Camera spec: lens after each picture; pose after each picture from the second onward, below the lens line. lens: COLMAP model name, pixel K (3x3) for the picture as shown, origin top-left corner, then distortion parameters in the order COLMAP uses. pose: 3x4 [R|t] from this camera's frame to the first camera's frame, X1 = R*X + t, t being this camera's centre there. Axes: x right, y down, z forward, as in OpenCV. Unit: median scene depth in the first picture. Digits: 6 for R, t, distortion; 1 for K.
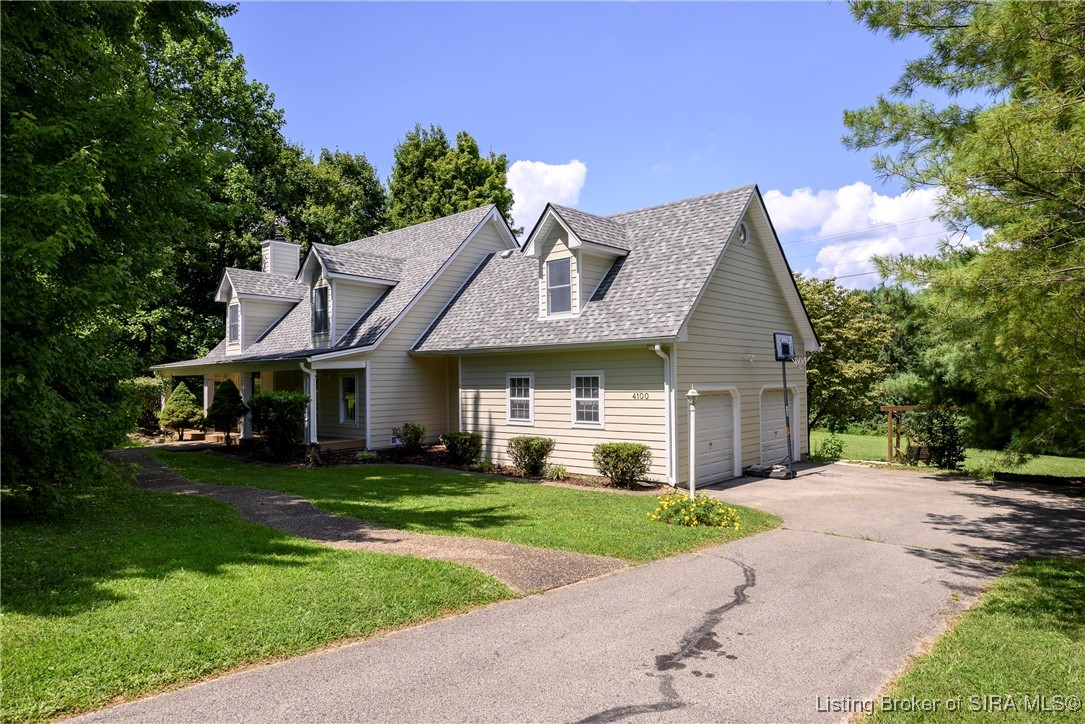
lens RADIAL K [[672.1, 0, 547.5], [0, 672.1, 358.5], [0, 0, 1]] dist [0.003090, 0.000843]
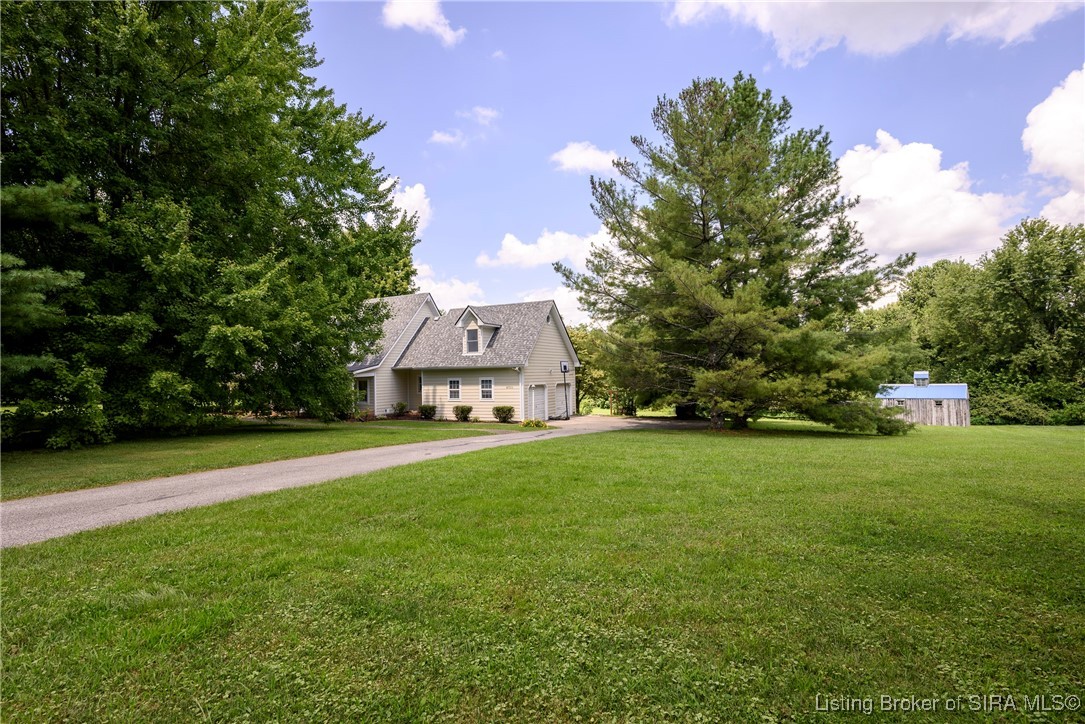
lens RADIAL K [[533.5, 0, 542.6], [0, 533.5, 363.0], [0, 0, 1]] dist [-0.003822, 0.000285]
pose [[0.962462, -0.002382, 0.271406, -0.250466], [-0.000247, 0.999953, 0.009652, -0.048418], [-0.271416, -0.009357, 0.962417, -0.840845]]
